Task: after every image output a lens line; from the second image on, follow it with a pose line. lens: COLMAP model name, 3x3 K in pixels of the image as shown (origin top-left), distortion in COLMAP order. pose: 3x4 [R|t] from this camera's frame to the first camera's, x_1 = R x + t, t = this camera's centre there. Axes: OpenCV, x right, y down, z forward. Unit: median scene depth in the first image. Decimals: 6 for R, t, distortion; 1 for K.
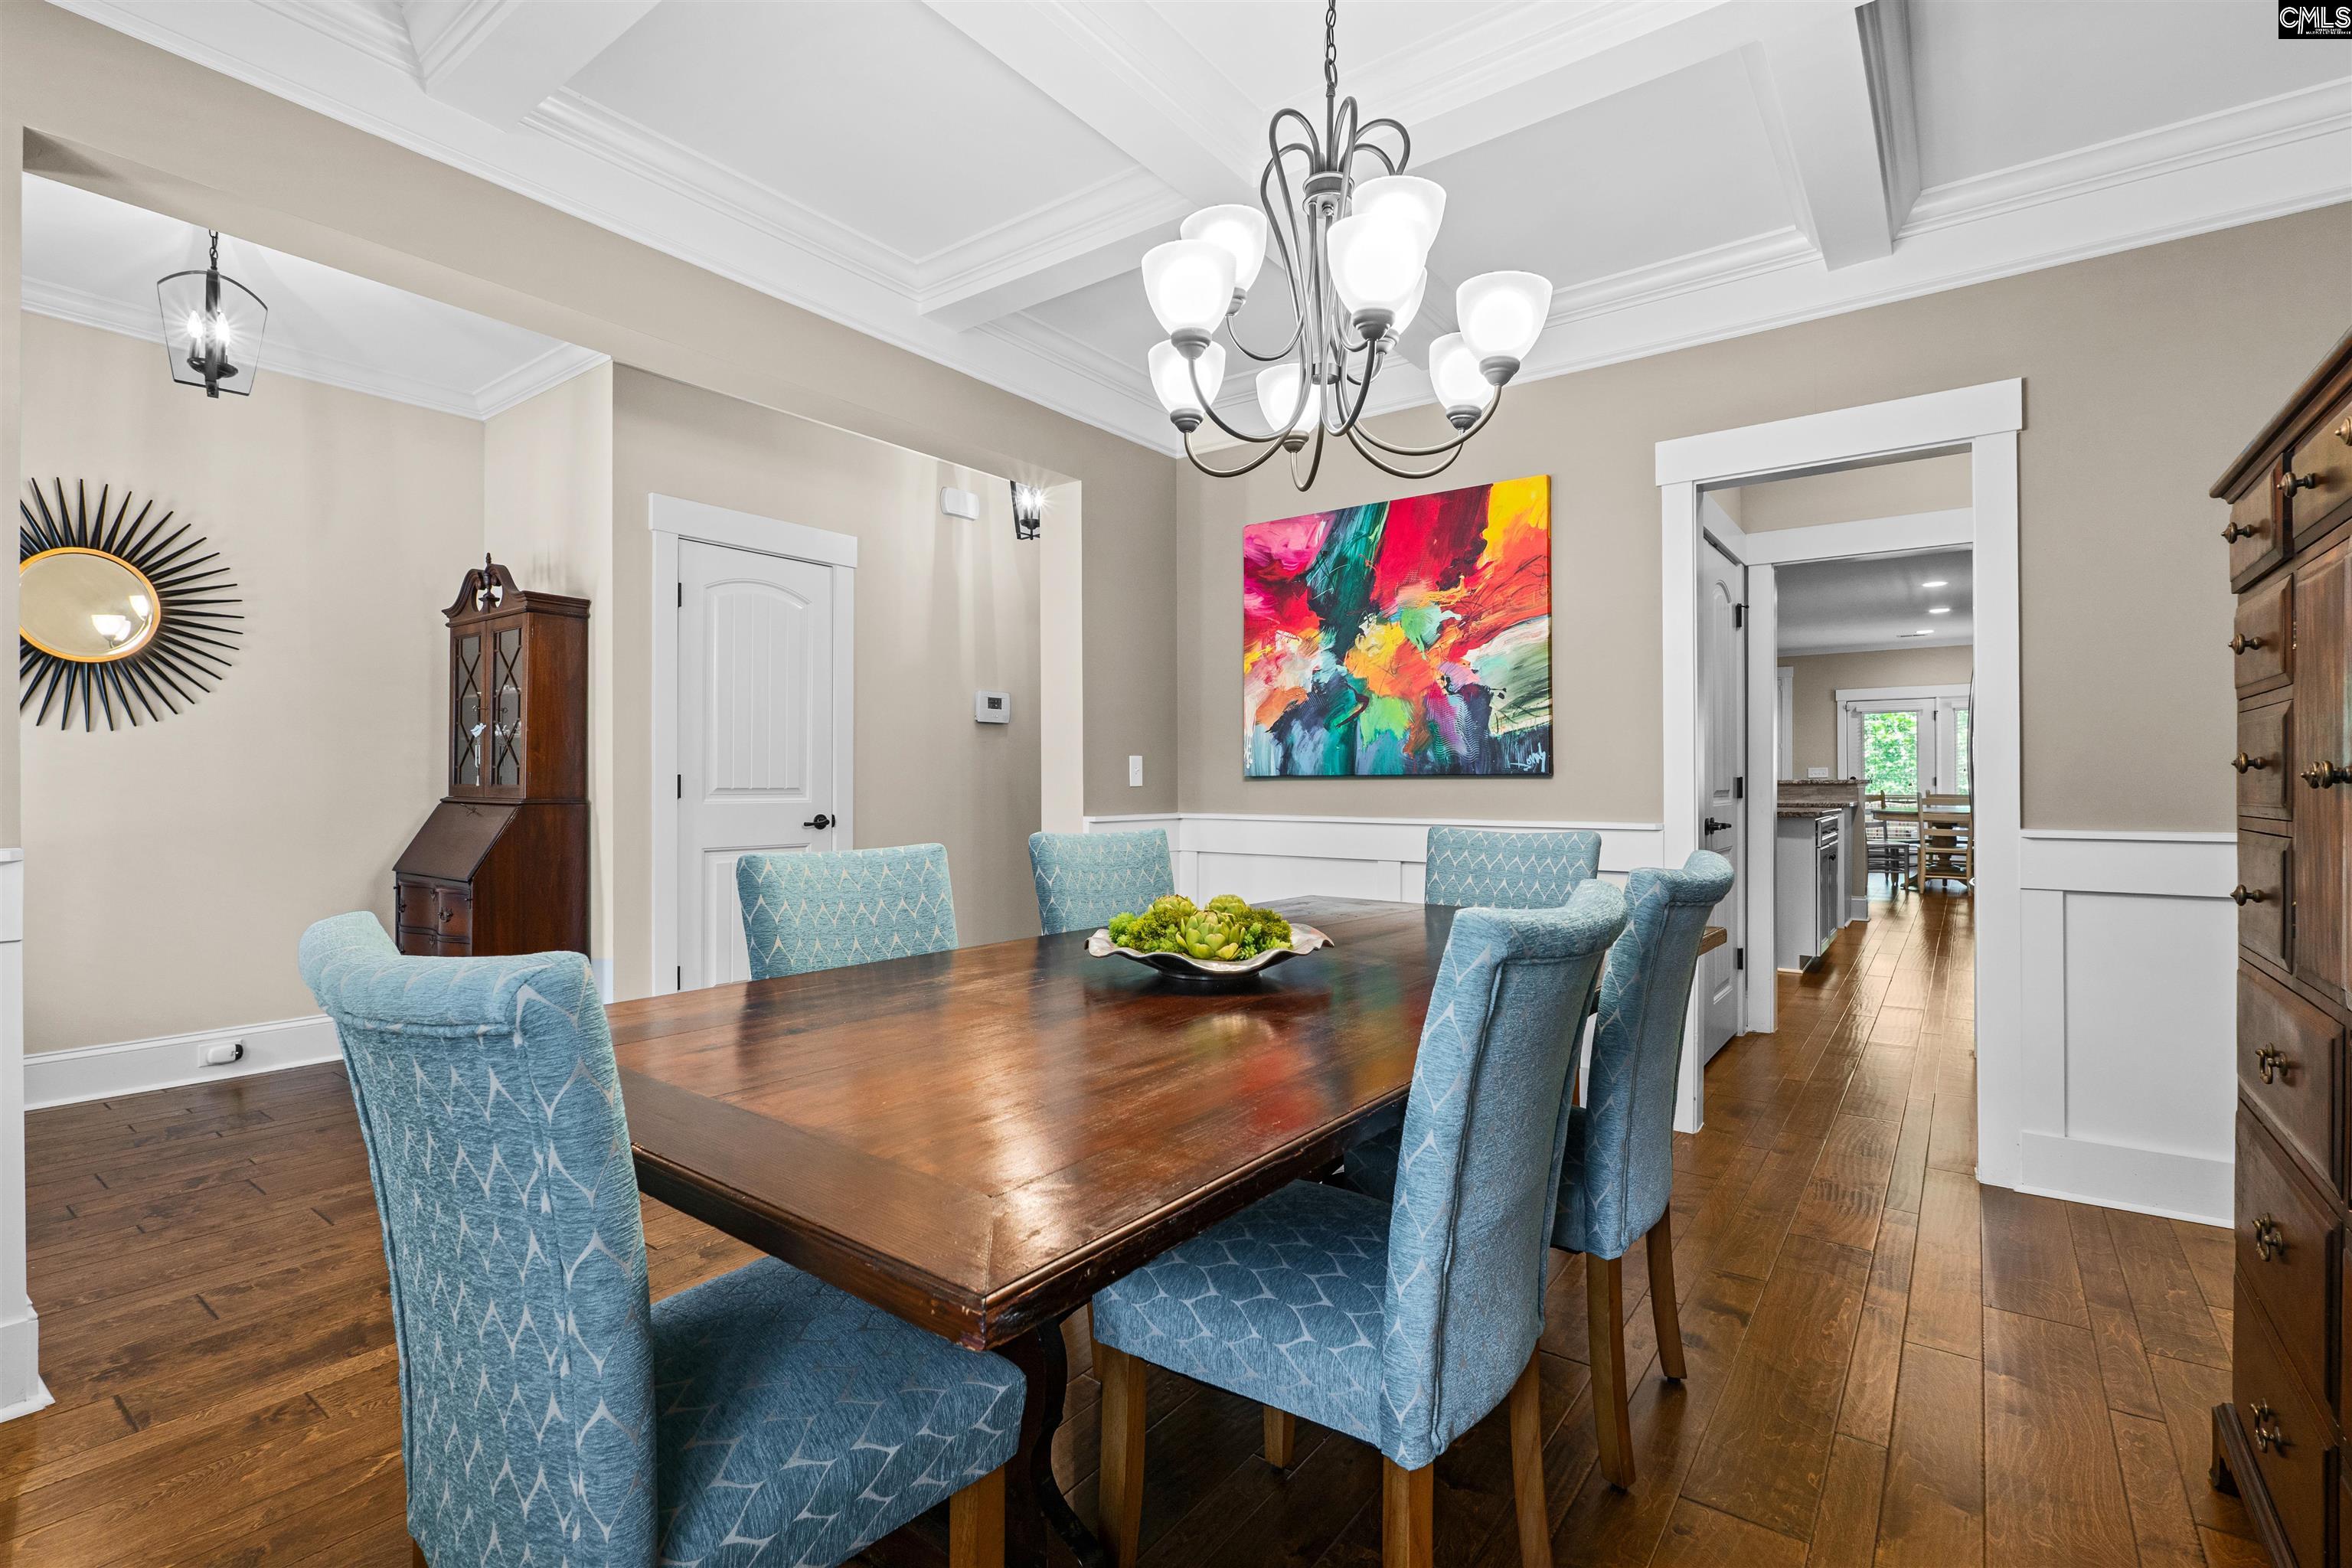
lens RADIAL K [[1076.0, 0, 1178.4], [0, 1076.0, 781.6], [0, 0, 1]] dist [-0.008387, 0.000152]
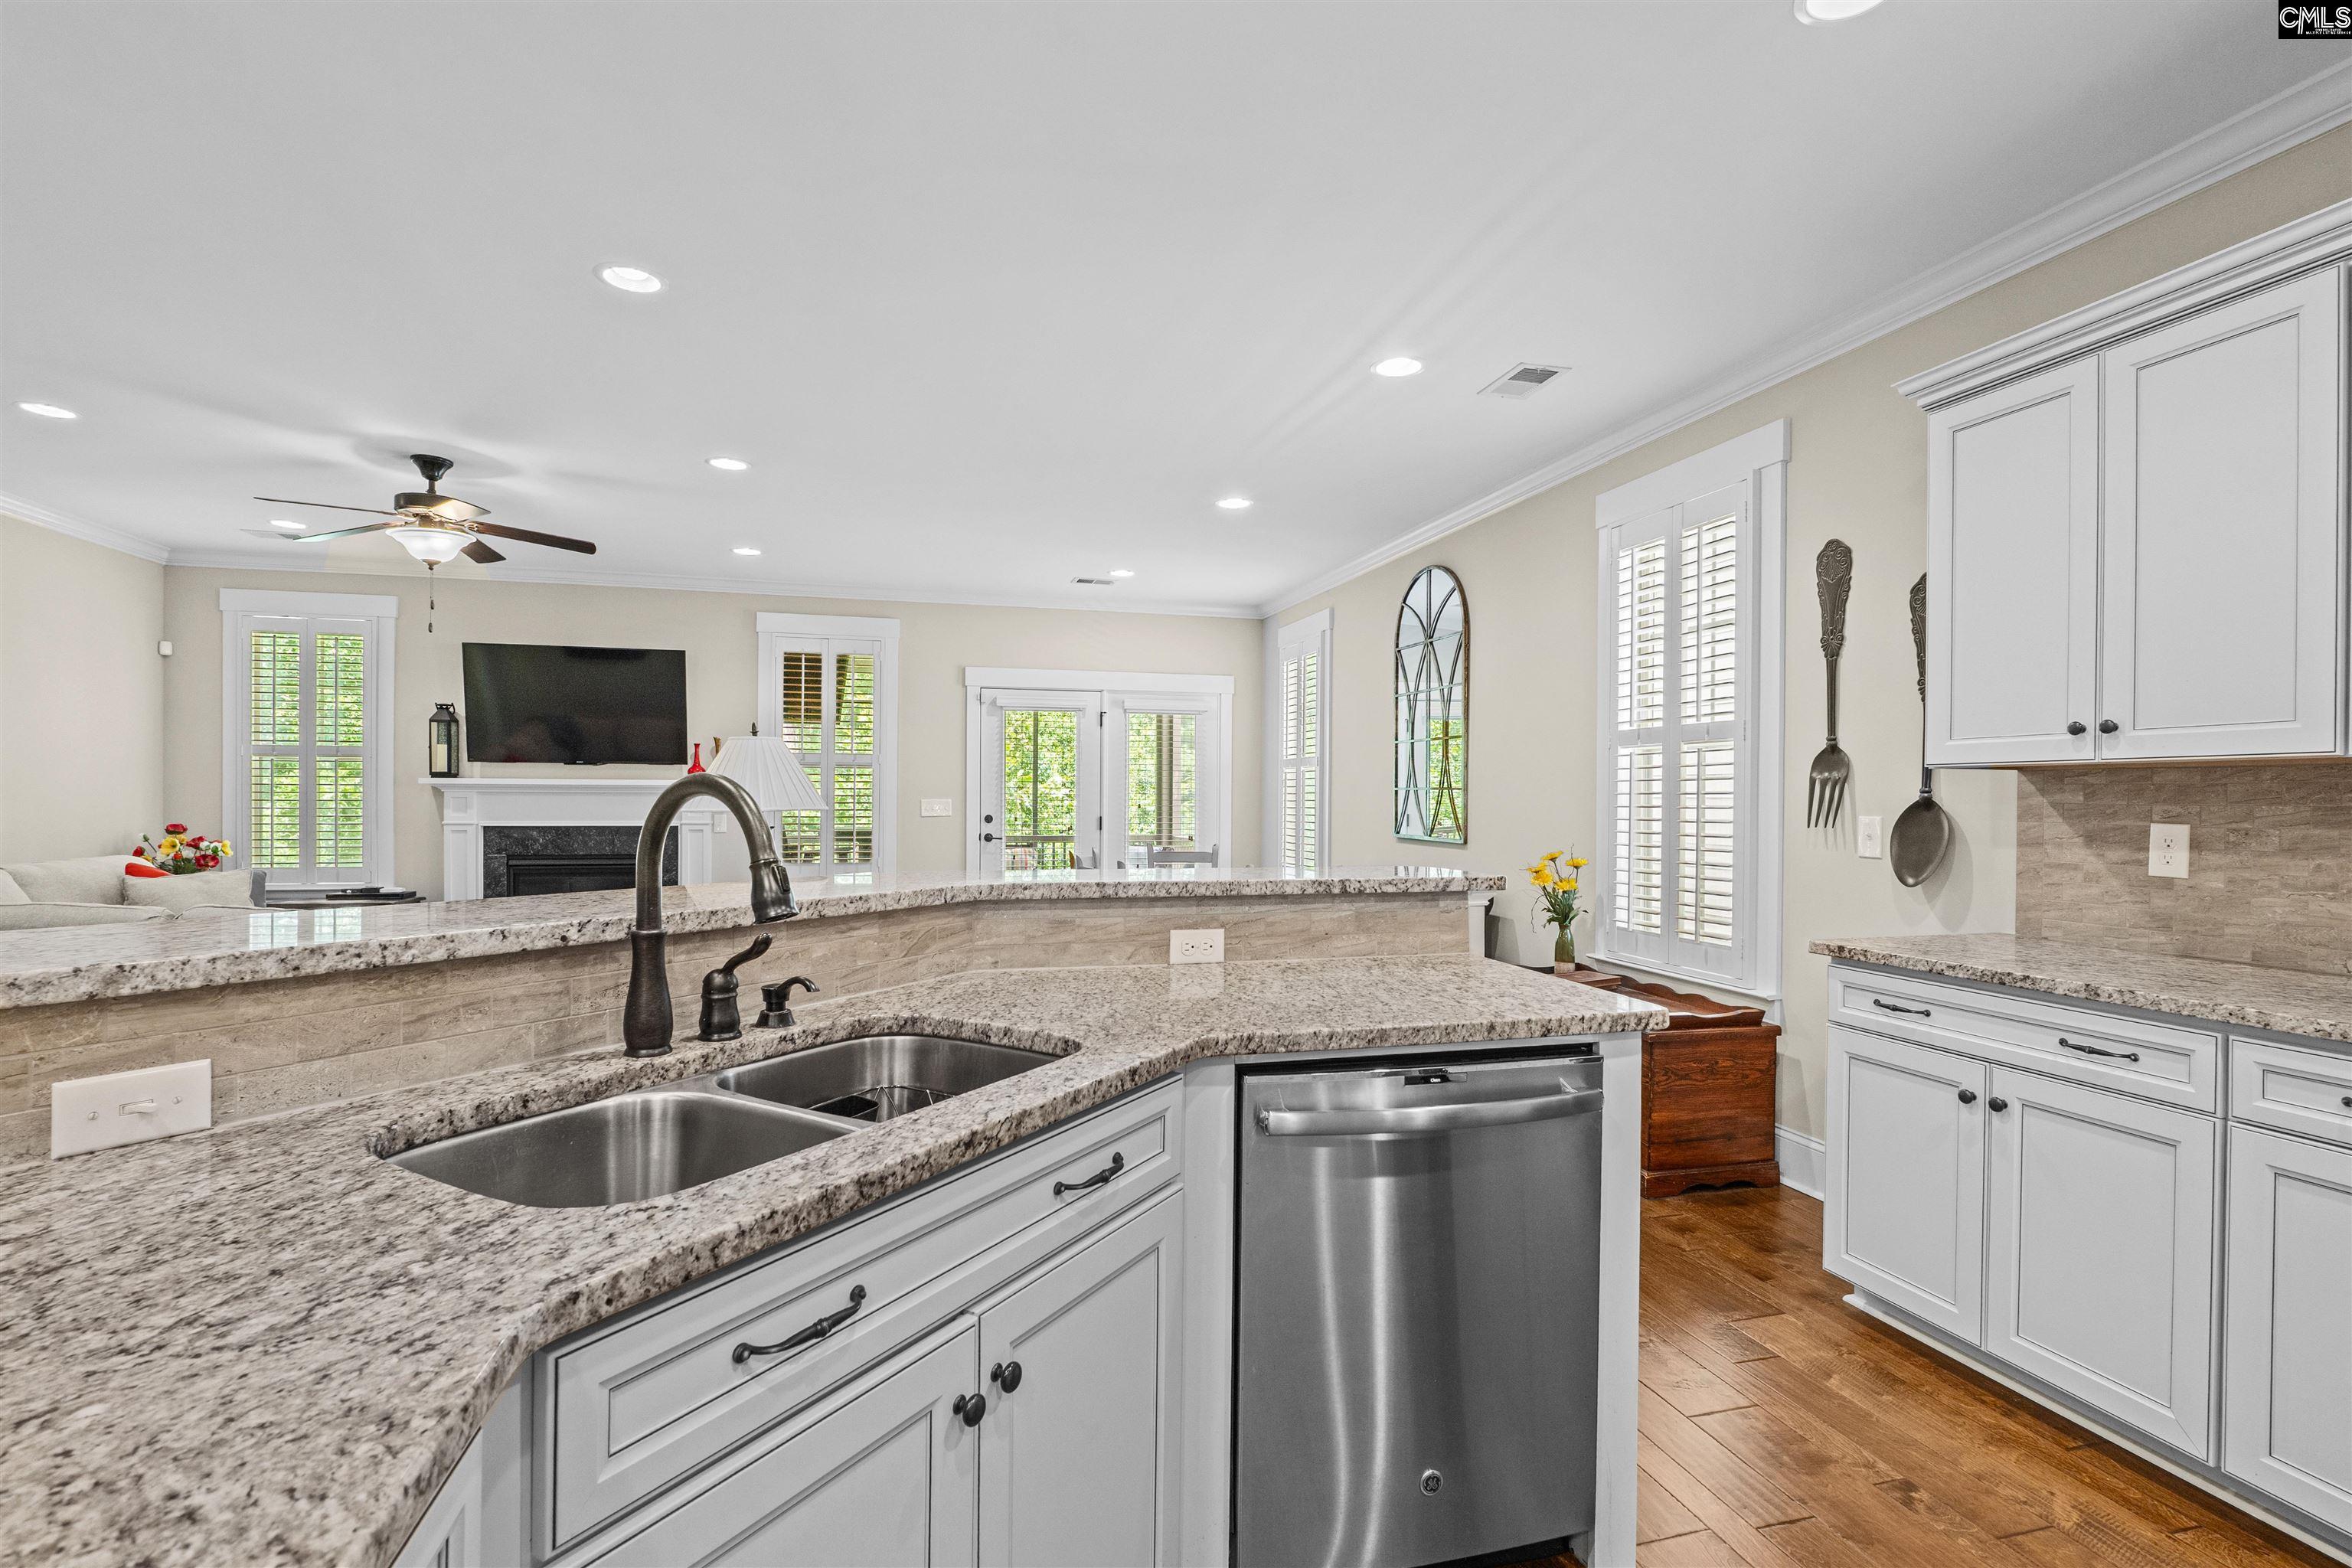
lens RADIAL K [[1076.0, 0, 1178.2], [0, 1076.0, 800.7], [0, 0, 1]] dist [-0.008387, 0.000152]
pose [[0.624776, 0.008540, 0.780757, 0.774543], [-0.012750, 0.999918, -0.000734, -0.043369], [-0.780700, -0.009496, 0.624834, 1.847675]]
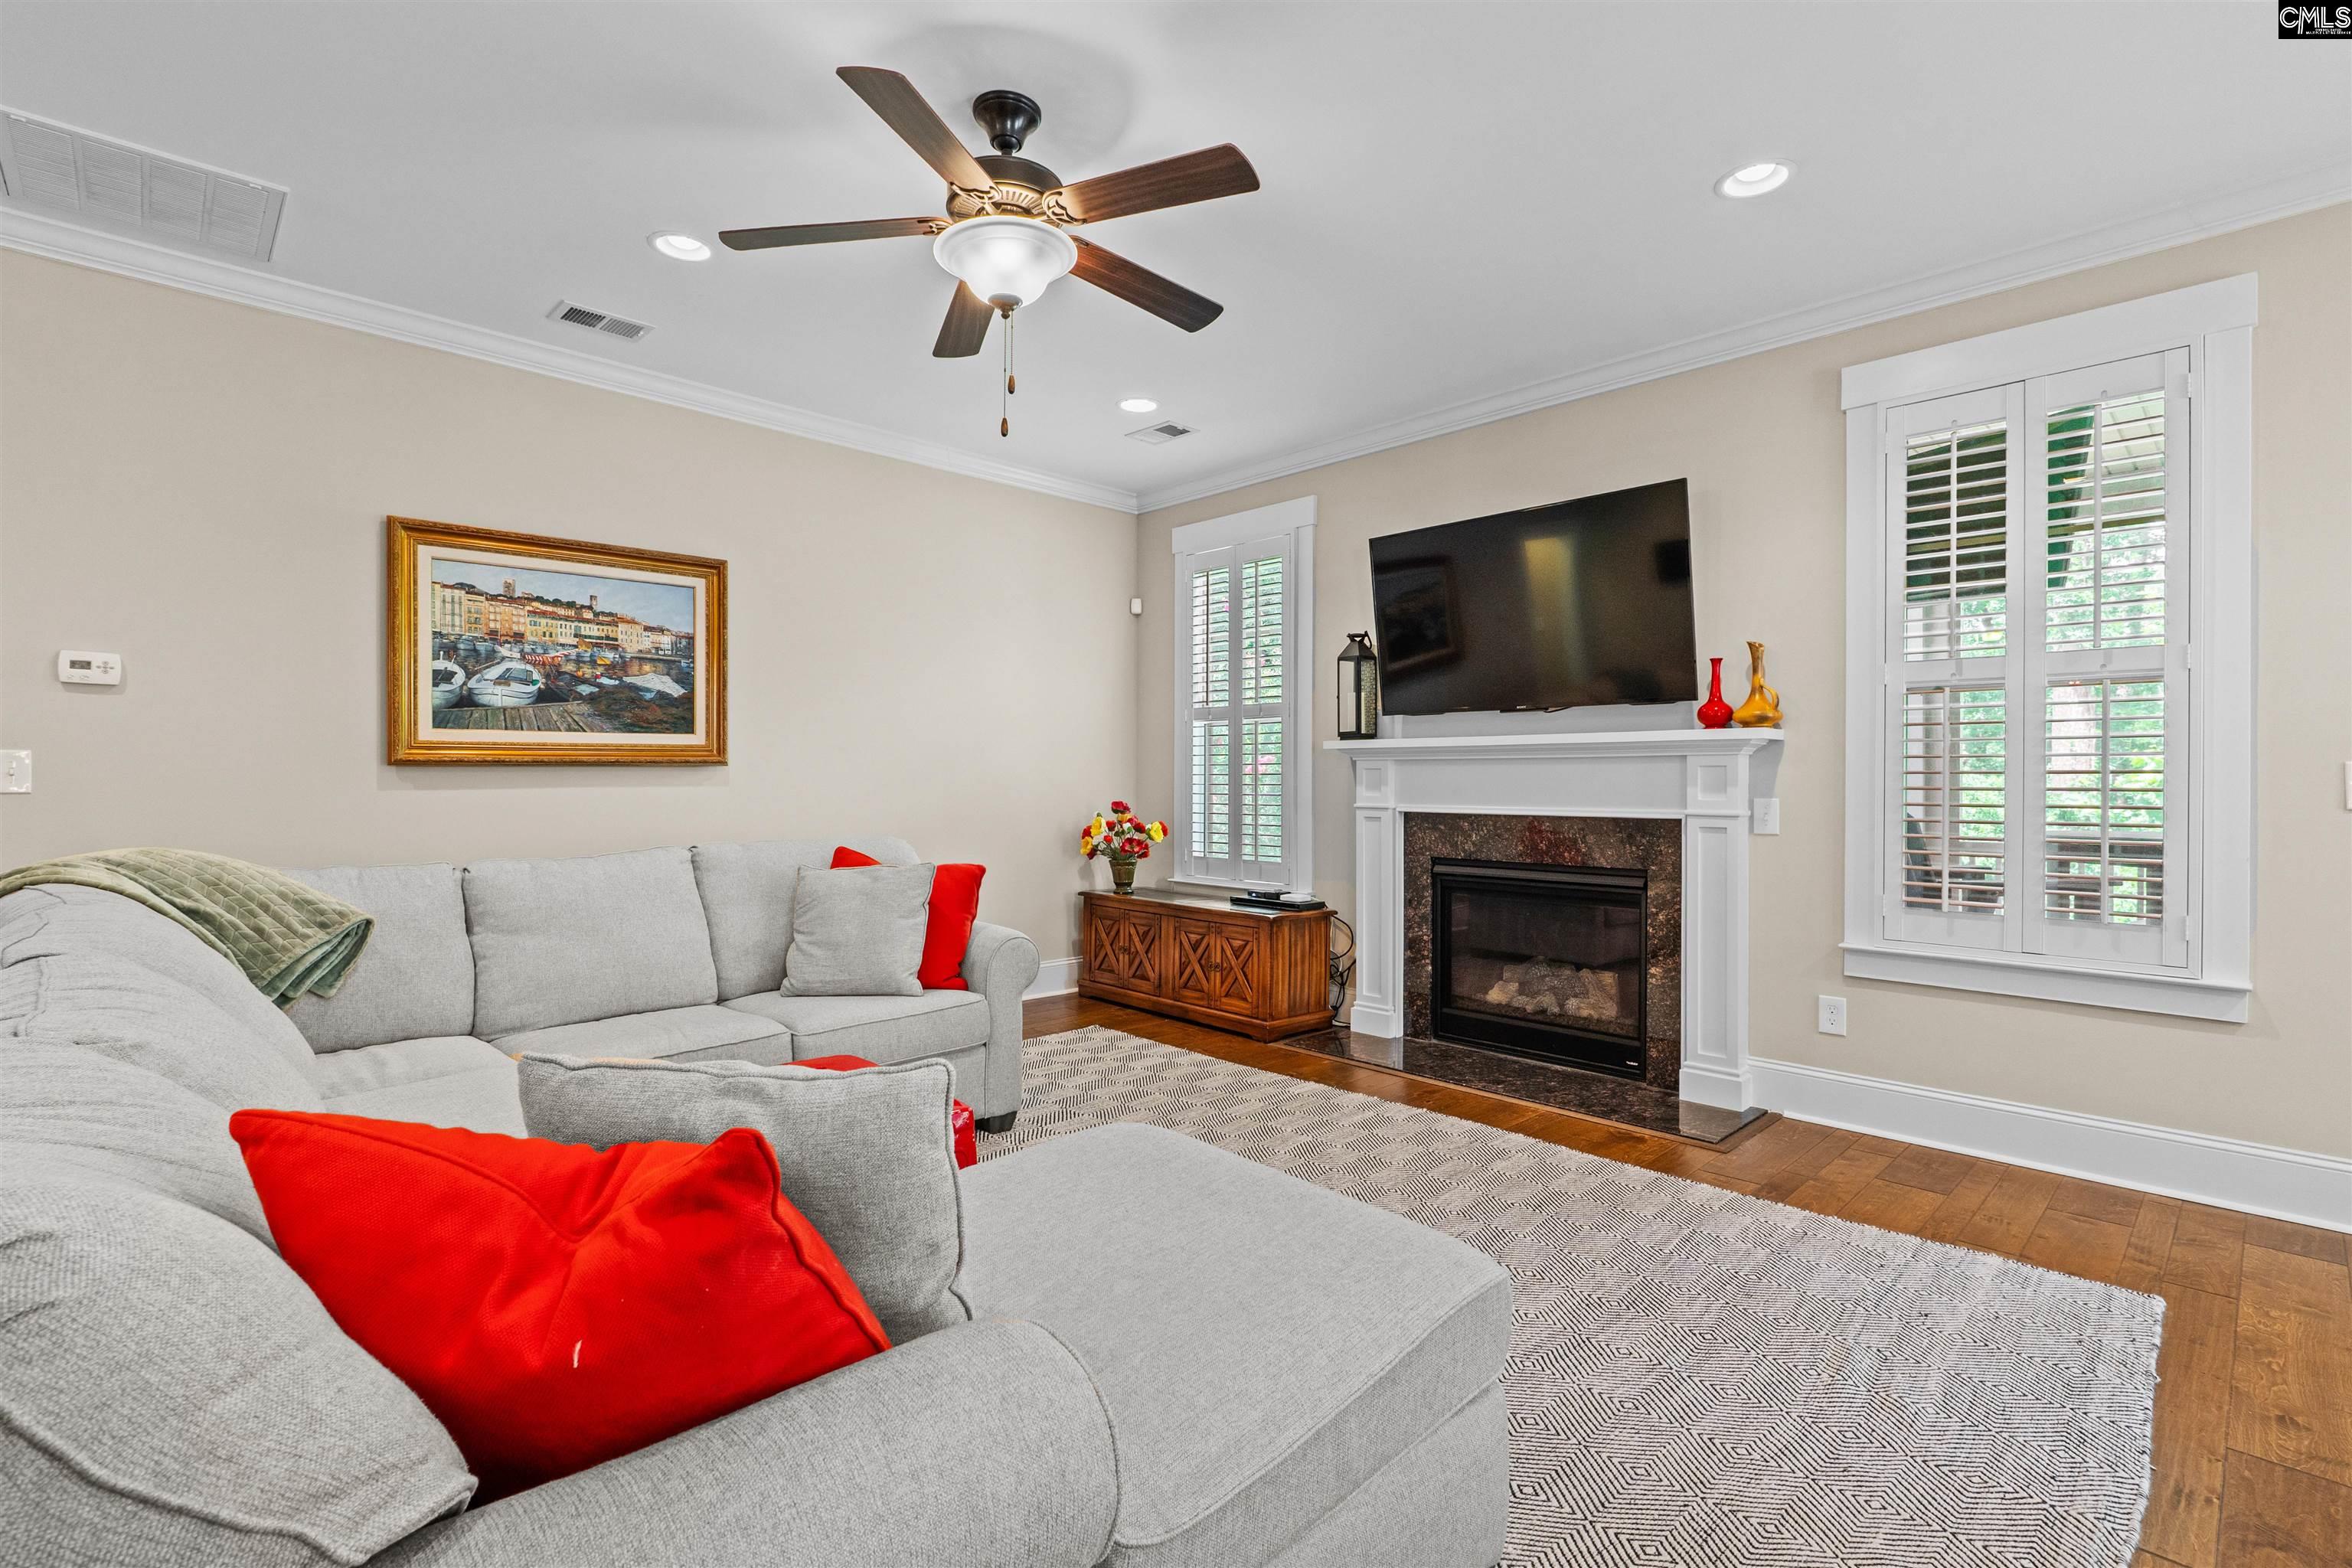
lens RADIAL K [[1076.0, 0, 1176.3], [0, 1076.0, 776.0], [0, 0, 1]] dist [-0.008387, 0.000152]
pose [[0.986621, 0.011961, -0.162592, 1.399493], [-0.012575, 0.999917, -0.002749, -0.020389], [0.162545, 0.004757, 0.986690, 2.659357]]
